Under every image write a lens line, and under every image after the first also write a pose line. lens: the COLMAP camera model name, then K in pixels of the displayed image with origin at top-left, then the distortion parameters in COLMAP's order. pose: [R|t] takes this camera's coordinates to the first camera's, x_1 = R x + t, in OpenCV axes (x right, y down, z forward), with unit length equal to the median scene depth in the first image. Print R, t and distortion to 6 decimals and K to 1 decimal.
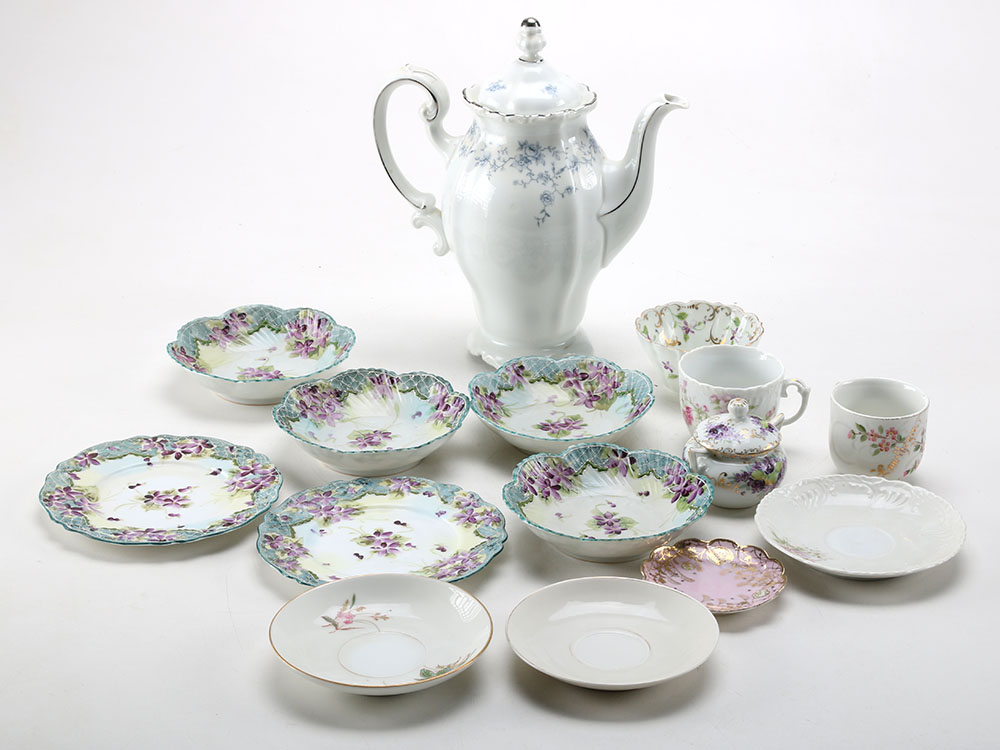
lens RADIAL K [[2241.6, 0, 499.8], [0, 2241.6, 375.1], [0, 0, 1]] dist [0.063623, 0.000000]
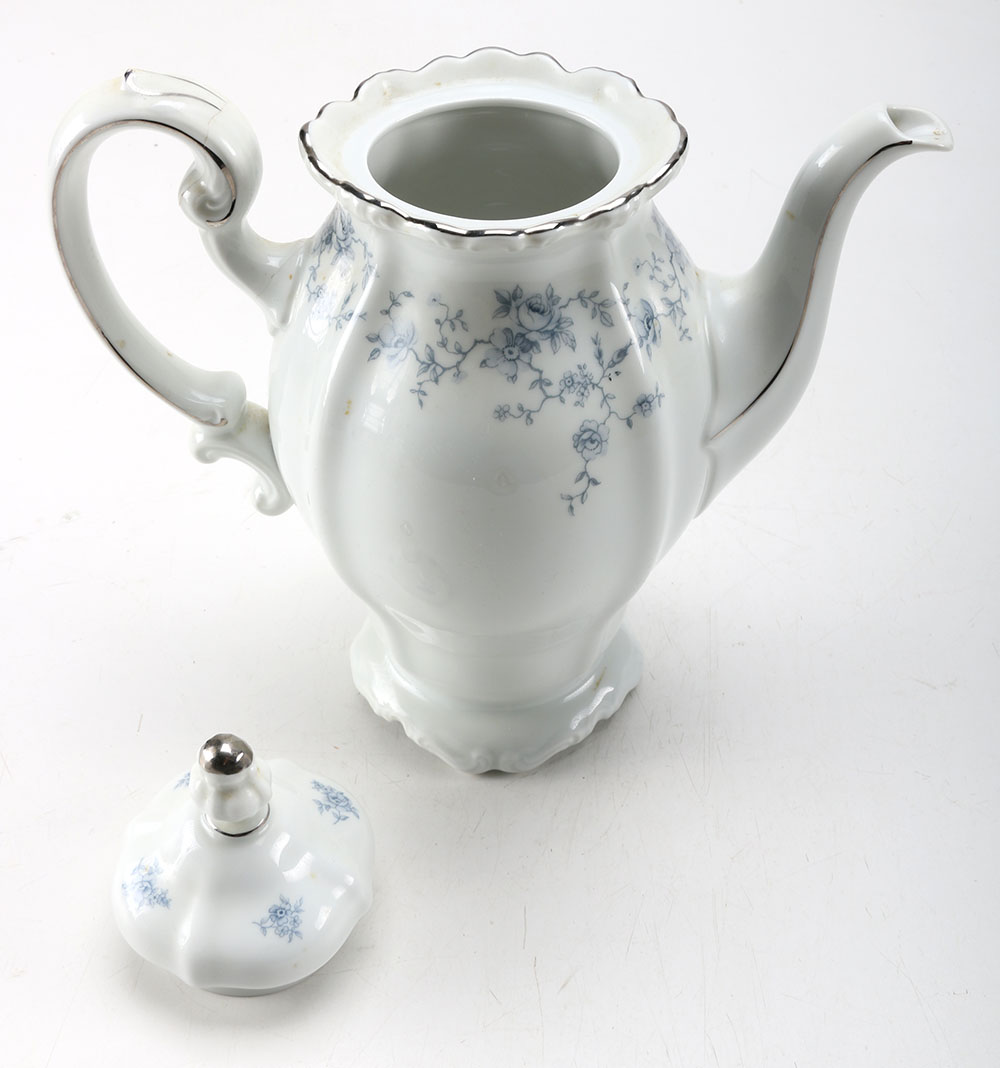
lens RADIAL K [[1647.2, 0, 500.9], [0, 1647.2, 533.4], [0, 0, 1]] dist [-0.038453, 0.000000]
pose [[0.975973, -0.147462, 0.160408, -0.036952], [0.095187, 0.950778, 0.294892, -0.143161], [-0.195998, -0.272538, 0.941970, 0.750549]]
